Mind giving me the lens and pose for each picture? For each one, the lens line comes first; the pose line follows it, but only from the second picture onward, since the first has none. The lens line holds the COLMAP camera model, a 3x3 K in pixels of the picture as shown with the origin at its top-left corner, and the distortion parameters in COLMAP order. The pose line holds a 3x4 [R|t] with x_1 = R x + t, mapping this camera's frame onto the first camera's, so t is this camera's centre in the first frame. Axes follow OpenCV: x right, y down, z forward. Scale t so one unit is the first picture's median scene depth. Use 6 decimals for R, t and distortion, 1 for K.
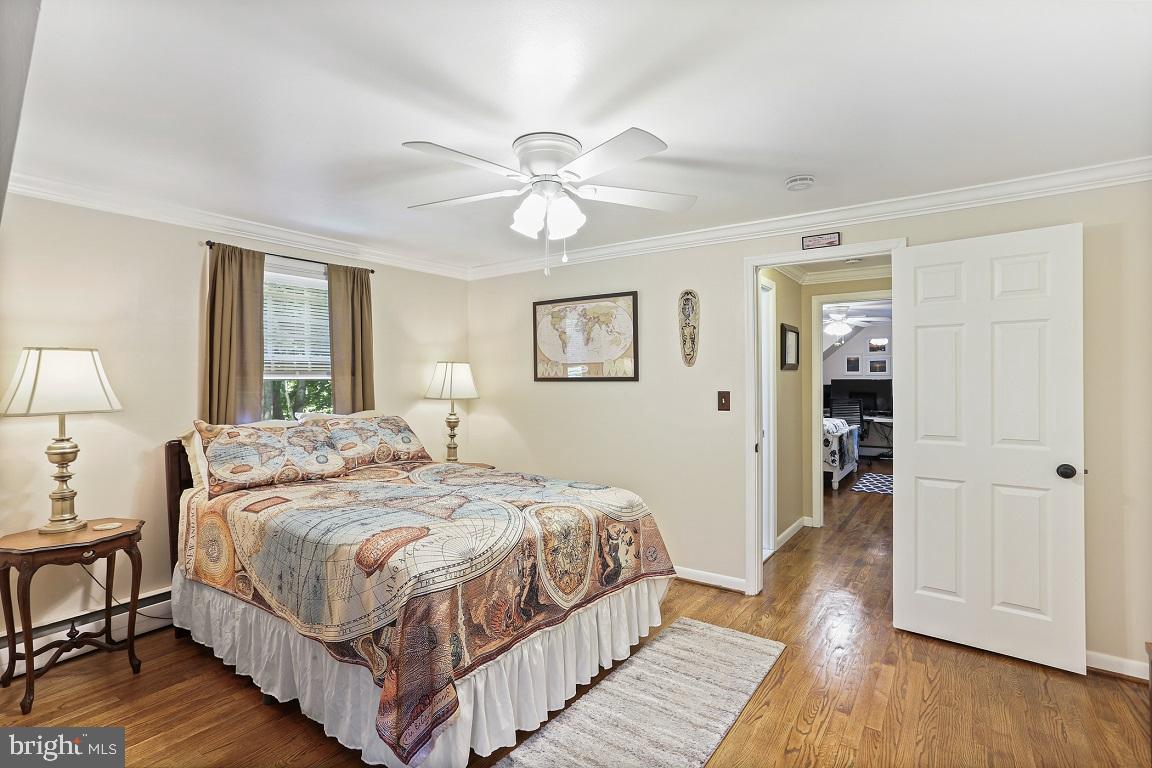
lens RADIAL K [[562.8, 0, 571.7], [0, 562.8, 372.1], [0, 0, 1]] dist [-0.043499, 0.029075]
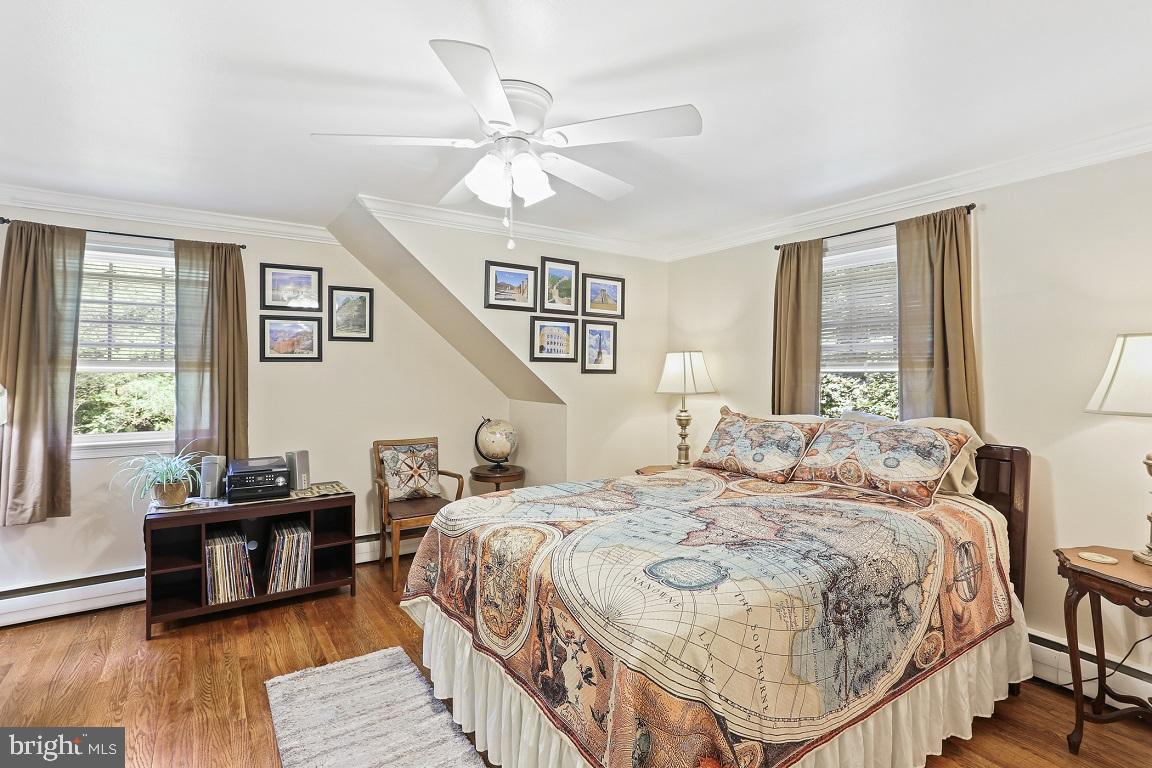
lens RADIAL K [[562.8, 0, 571.7], [0, 562.8, 372.1], [0, 0, 1]] dist [-0.043499, 0.029075]
pose [[-0.338514, 0.000510, -0.940961, 0.631738], [0.003839, 0.999992, -0.000839, 0.016301], [0.940954, -0.003897, -0.338513, 1.214587]]
